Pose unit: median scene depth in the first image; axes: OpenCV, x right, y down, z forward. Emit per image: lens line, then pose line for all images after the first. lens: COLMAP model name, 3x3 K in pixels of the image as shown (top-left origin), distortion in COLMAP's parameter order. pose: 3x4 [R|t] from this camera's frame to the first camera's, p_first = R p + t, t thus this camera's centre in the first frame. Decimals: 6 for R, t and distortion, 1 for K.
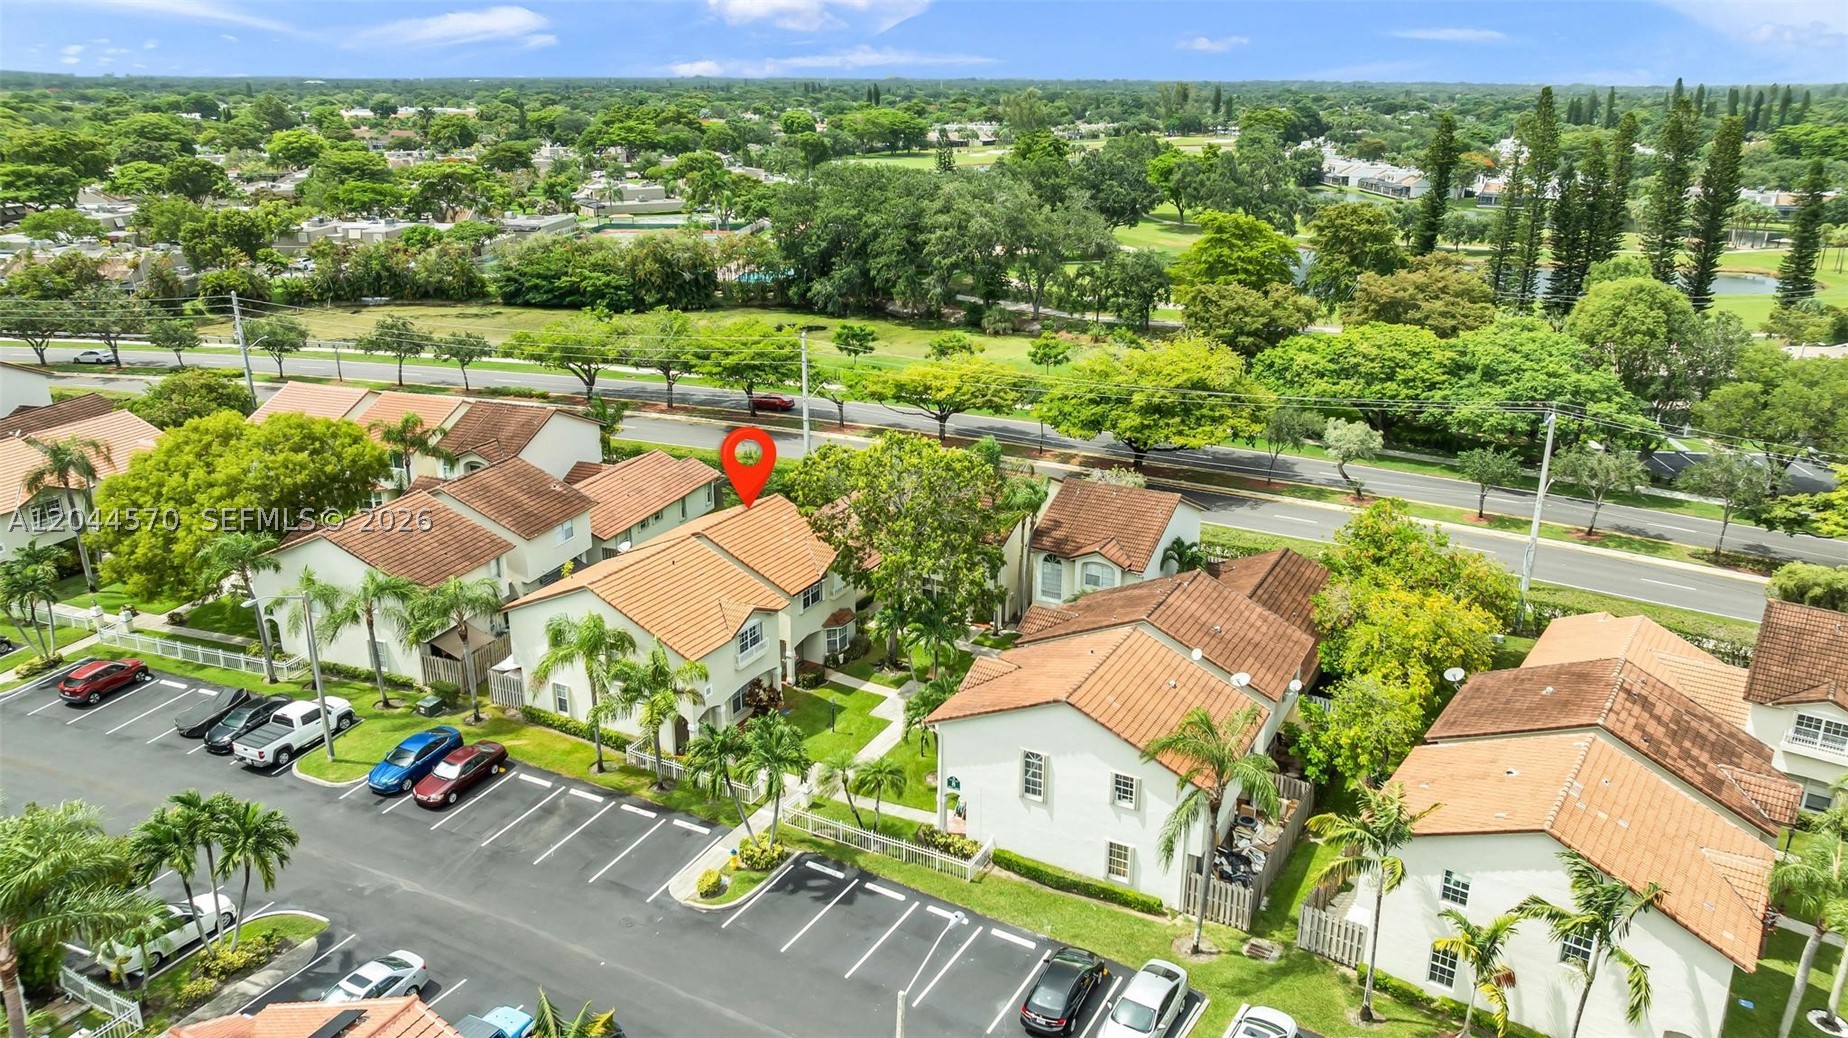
lens RADIAL K [[1291.6, 0, 930.9], [0, 1291.6, 521.3], [0, 0, 1]] dist [-0.019219, 0.001971]
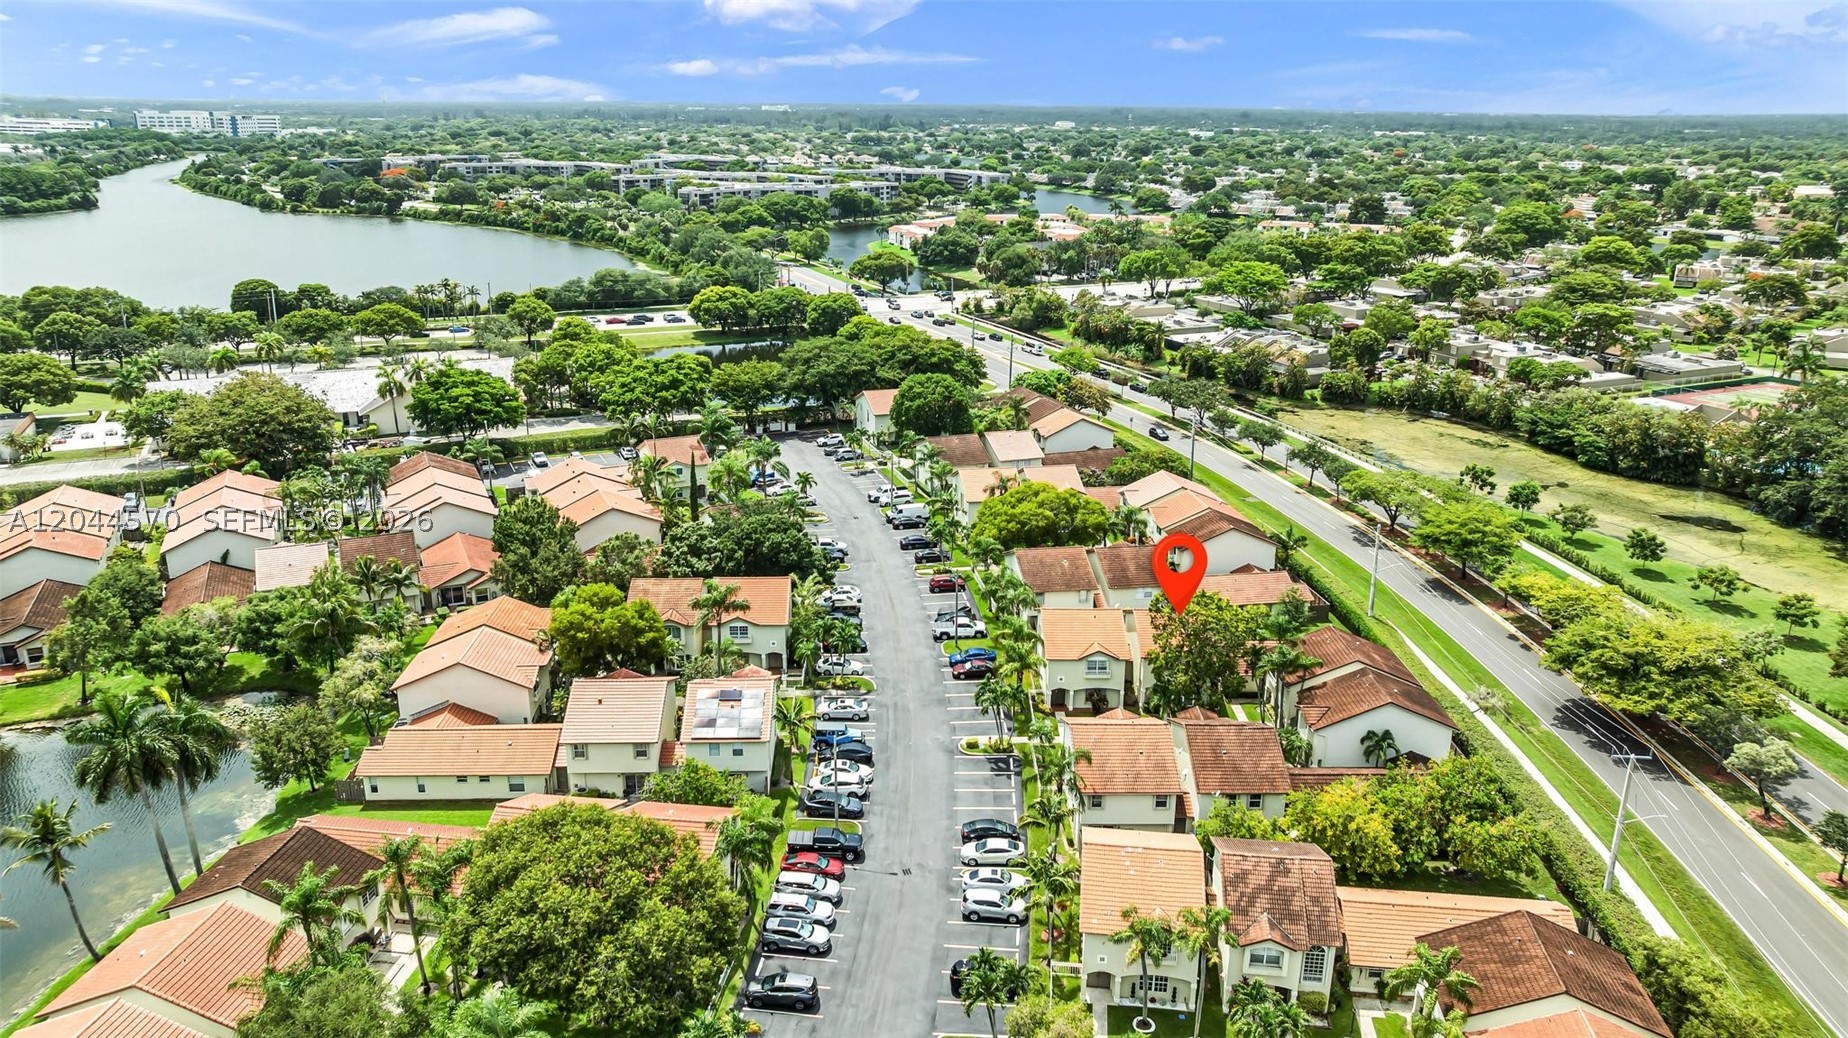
lens RADIAL K [[1291.6, 0, 930.9], [0, 1291.6, 521.3], [0, 0, 1]] dist [-0.019219, 0.001971]
pose [[0.478900, 0.270598, -0.835123, 0.933577], [-0.292548, 0.946123, 0.138804, -0.221843], [0.827690, 0.177840, 0.532262, -0.189309]]
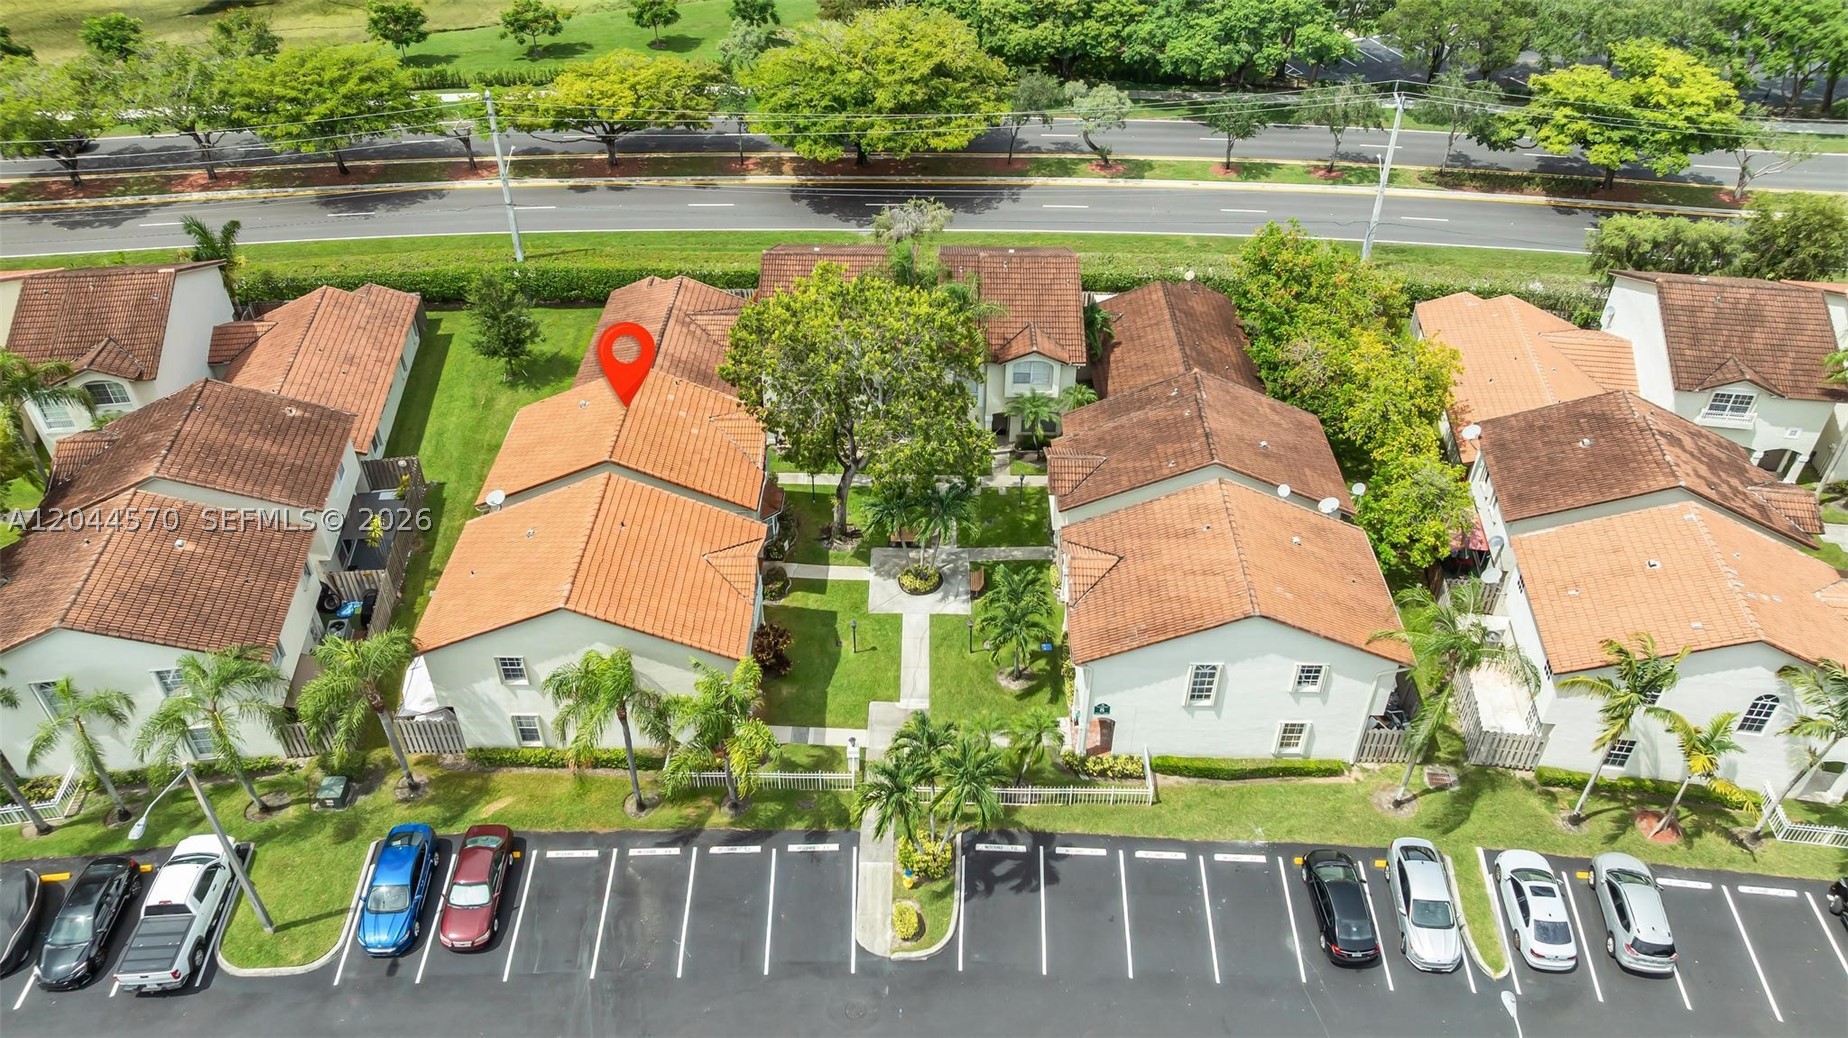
lens RADIAL K [[1291.6, 0, 930.9], [0, 1291.6, 521.3], [0, 0, 1]] dist [-0.019219, 0.001971]
pose [[0.884367, -0.289427, 0.366235, -0.235486], [0.150165, 0.919267, 0.363865, -0.162706], [-0.441980, -0.266794, 0.856431, 0.197614]]
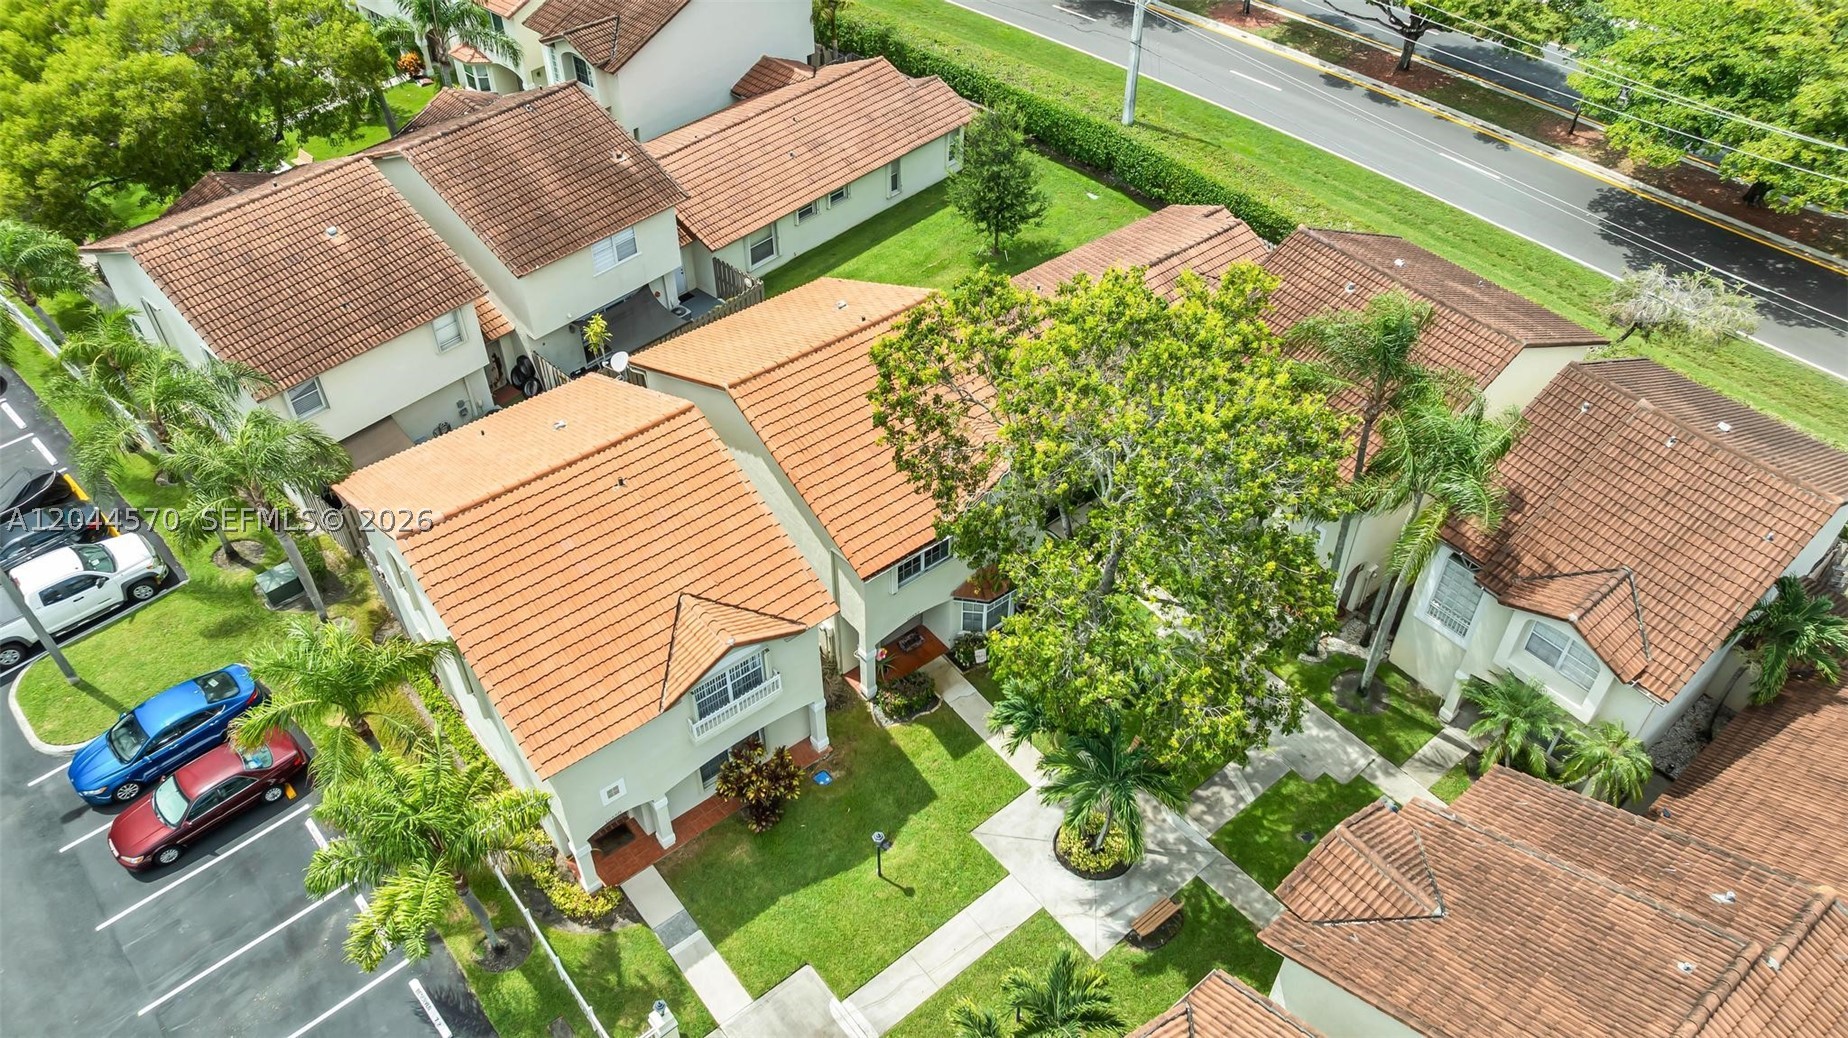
lens RADIAL K [[1260.3, 0, 927.6], [0, 1260.3, 535.2], [0, 0, 1]] dist [-0.008048, 0.001806]
pose [[0.923568, 0.266164, -0.276004, 0.030983], [-0.127488, 0.892030, 0.433624, -0.125473], [0.361619, -0.365294, 0.857783, 0.467997]]
